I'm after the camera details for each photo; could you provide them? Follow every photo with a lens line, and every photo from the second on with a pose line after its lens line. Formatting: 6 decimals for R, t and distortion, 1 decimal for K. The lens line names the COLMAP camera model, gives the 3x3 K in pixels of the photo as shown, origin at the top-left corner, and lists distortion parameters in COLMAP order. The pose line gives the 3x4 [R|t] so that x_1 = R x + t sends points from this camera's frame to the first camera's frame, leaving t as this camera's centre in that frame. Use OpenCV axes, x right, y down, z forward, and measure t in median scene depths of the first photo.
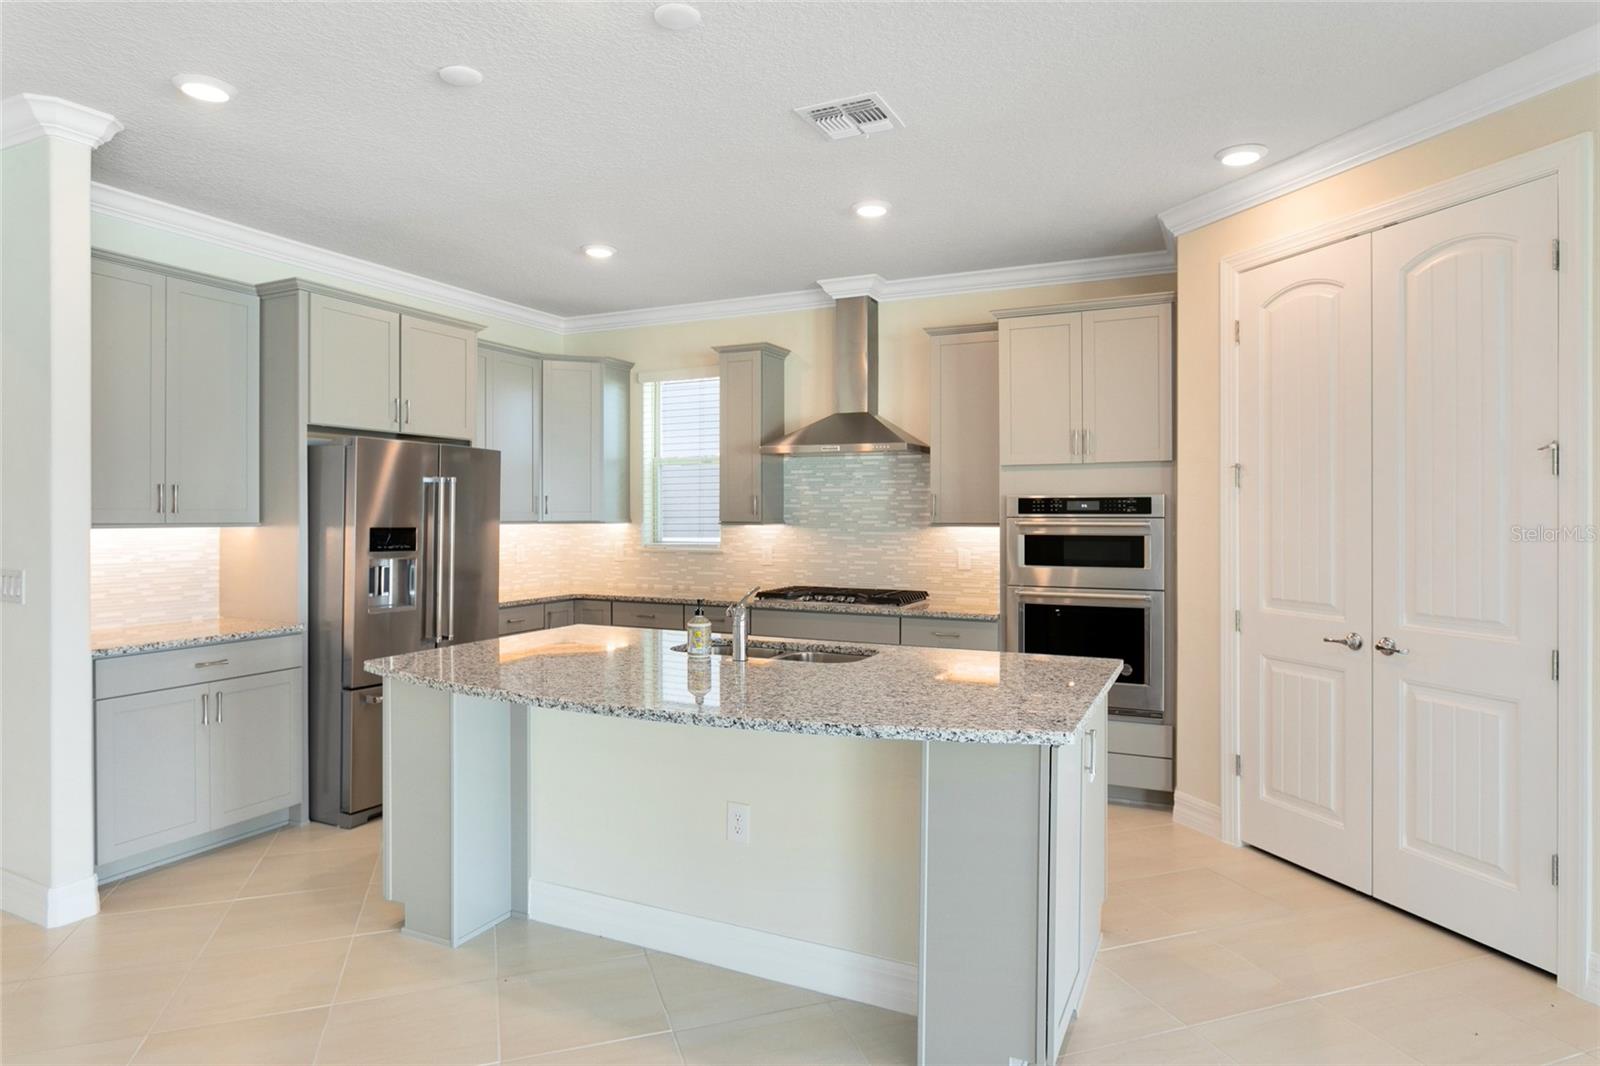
lens RADIAL K [[912.4, 0, 773.3], [0, 912.4, 514.0], [0, 0, 1]] dist [-0.008191, -0.000873]
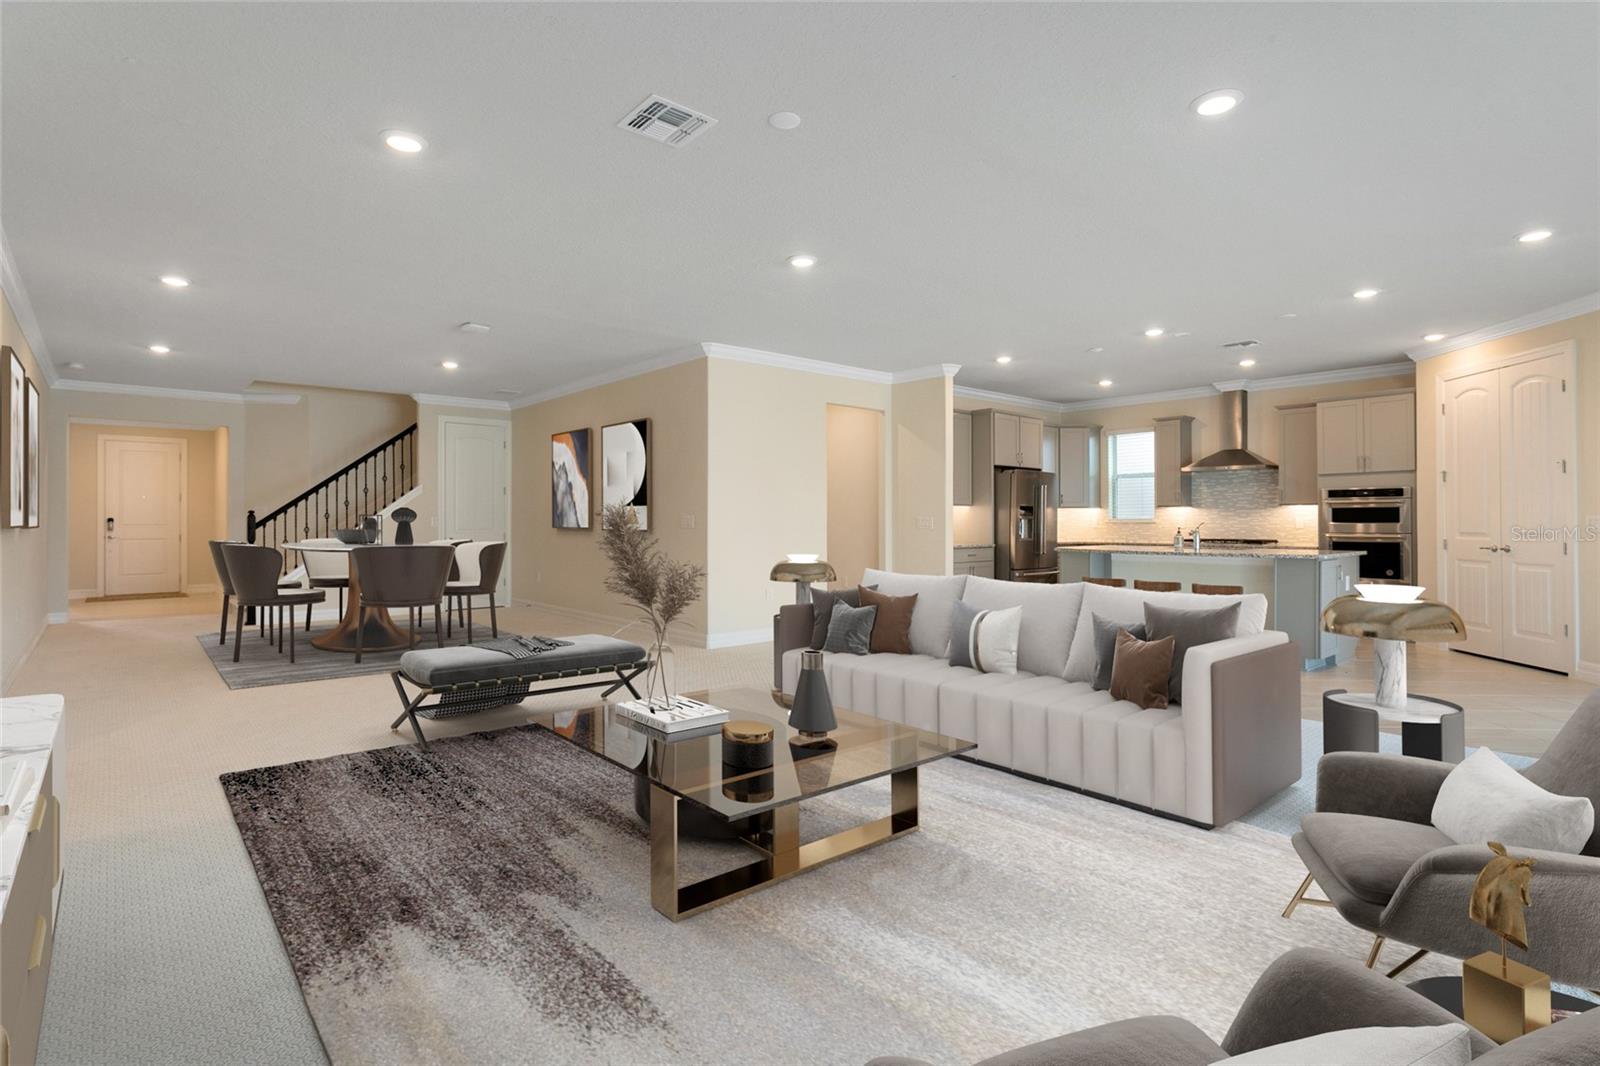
lens RADIAL K [[765.3, 0, 812.0], [0, 765.3, 513.5], [0, 0, 1]] dist [-0.001426, 0.000504]
pose [[0.928146, -0.004535, -0.372188, -0.160772], [0.000404, 0.999937, -0.011176, 0.051470], [0.372216, 0.010222, 0.928090, -0.979139]]
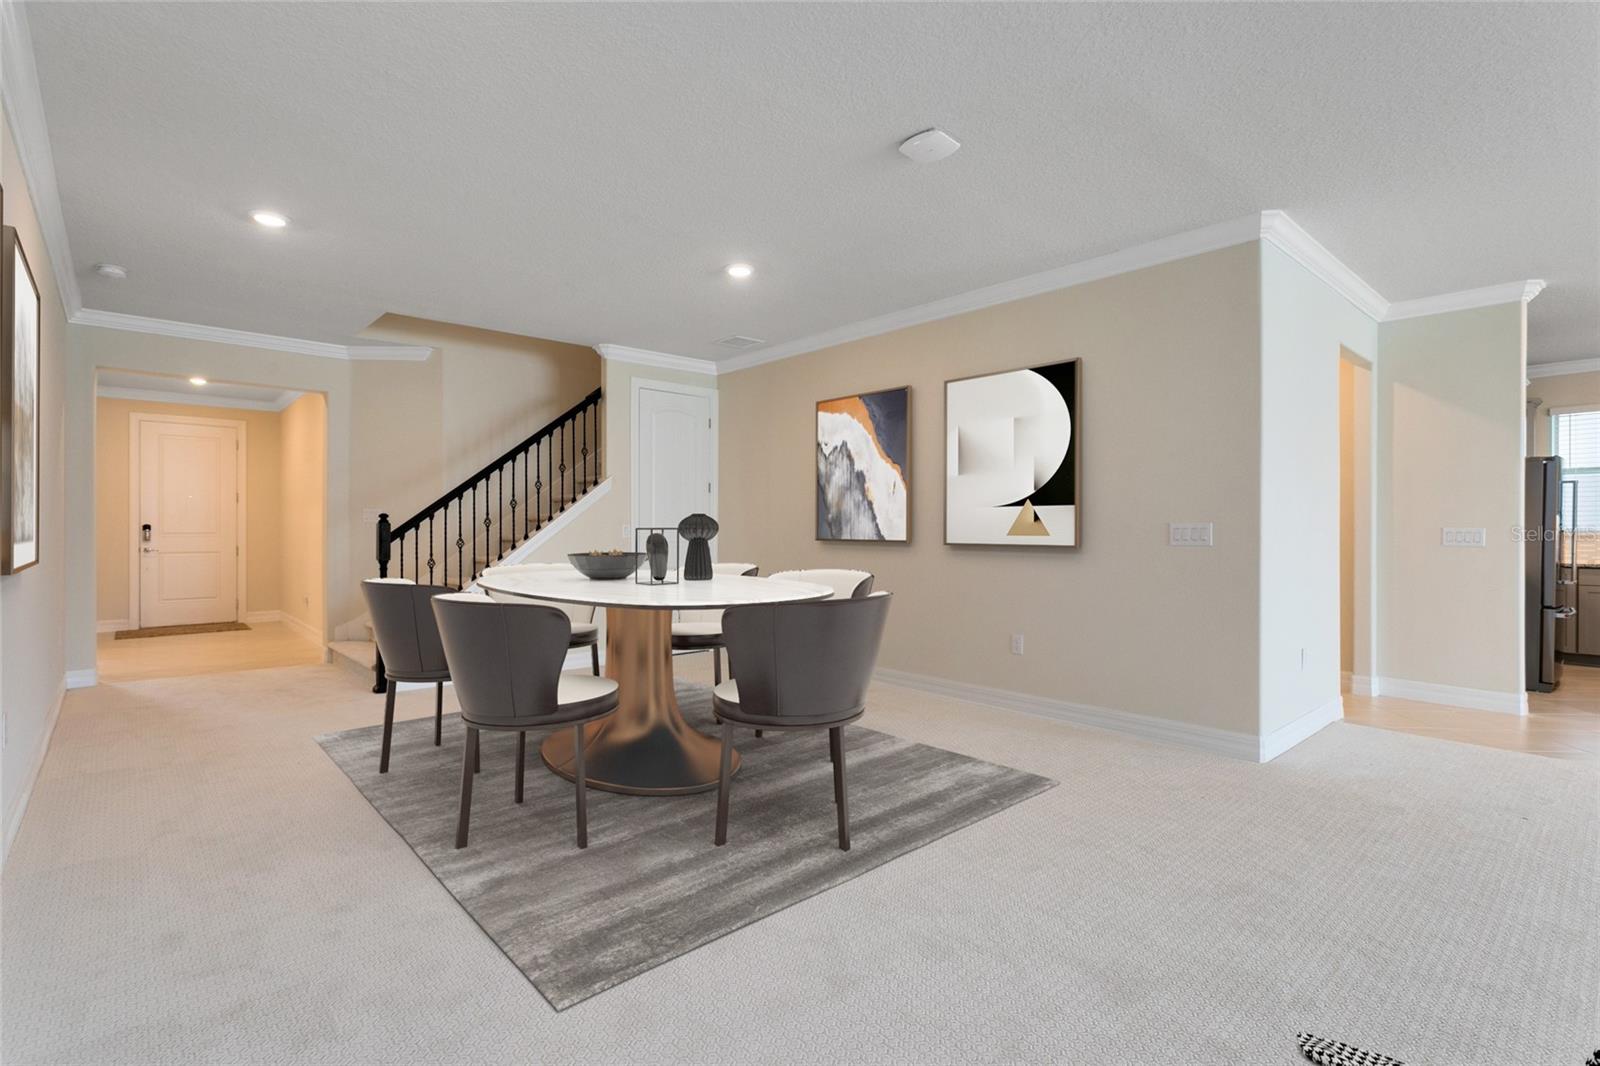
lens RADIAL K [[765.3, 0, 833.1], [0, 765.3, 521.8], [0, 0, 1]] dist [-0.001426, 0.000504]
pose [[0.930291, -0.002452, -0.366814, -1.066388], [-0.001011, 0.999957, -0.009248, 0.045833], [0.366821, 0.008974, 0.930248, -0.598284]]
